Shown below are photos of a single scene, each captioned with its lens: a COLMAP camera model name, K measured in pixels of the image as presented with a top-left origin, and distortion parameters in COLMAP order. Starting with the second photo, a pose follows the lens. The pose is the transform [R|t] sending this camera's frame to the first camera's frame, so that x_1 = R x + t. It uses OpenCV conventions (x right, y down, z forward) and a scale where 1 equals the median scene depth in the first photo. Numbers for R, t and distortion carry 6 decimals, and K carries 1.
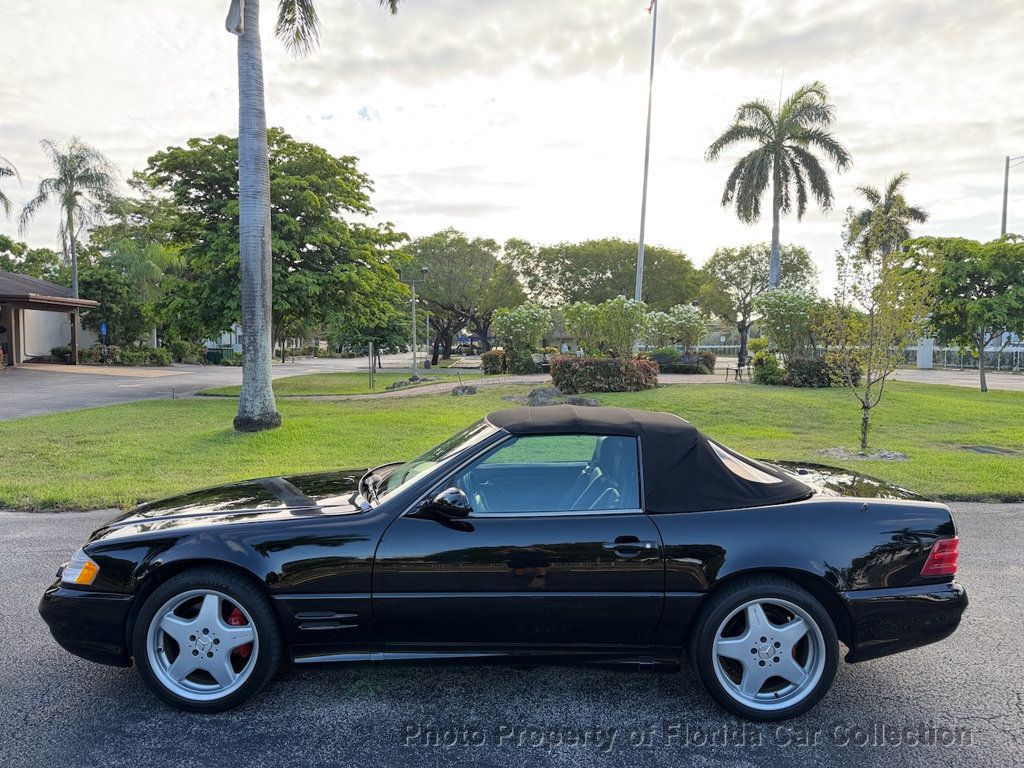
lens RADIAL K [[726.9, 0, 511.5], [0, 726.9, 386.8], [0, 0, 1]] dist [0.008786, -0.024404]
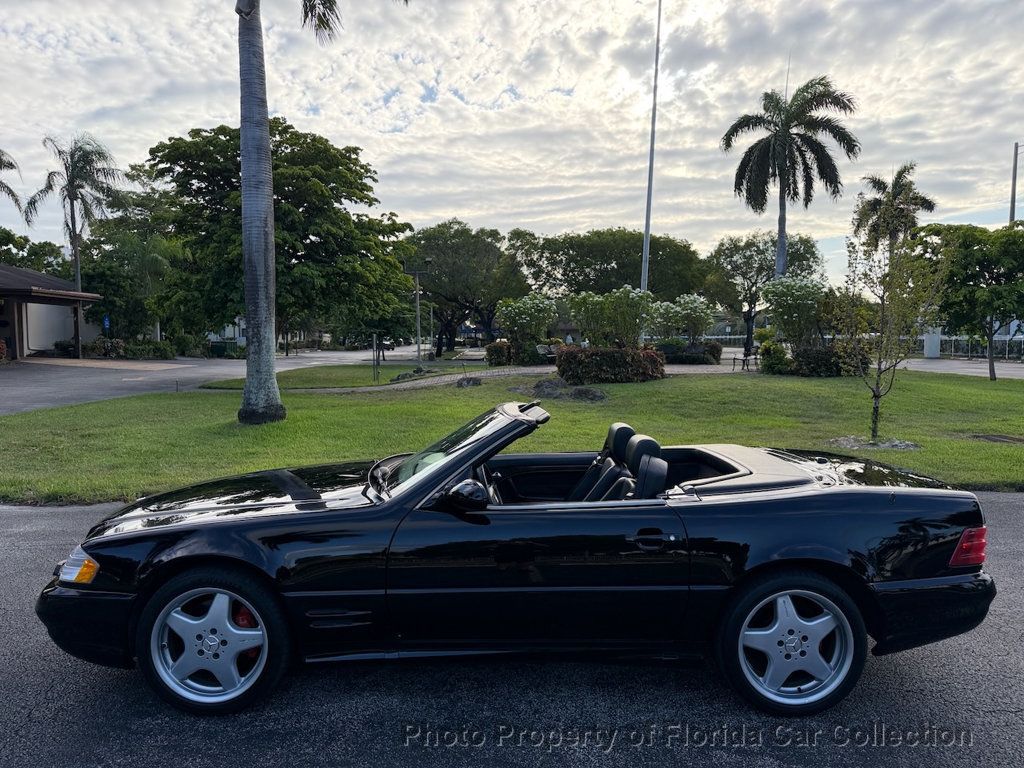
lens RADIAL K [[724.4, 0, 516.1], [0, 724.4, 388.5], [0, 0, 1]] dist [0.000145, -0.015073]
pose [[0.999986, -0.004679, 0.002483, -0.004028], [0.004646, 0.999905, 0.012958, 0.001763], [-0.002544, -0.012946, 0.999913, 0.009688]]
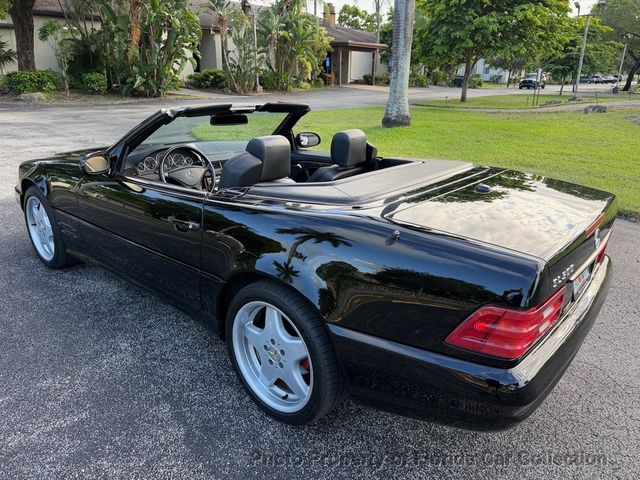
lens RADIAL K [[466.3, 0, 320.0], [0, 466.3, 240.0], [0, 0, 1]] dist [-0.001523, -0.004506]
pose [[0.738230, 0.224881, -0.635960, 0.189936], [-0.040843, 0.955964, 0.290627, 0.008930], [0.673311, -0.188575, 0.714907, 0.156242]]
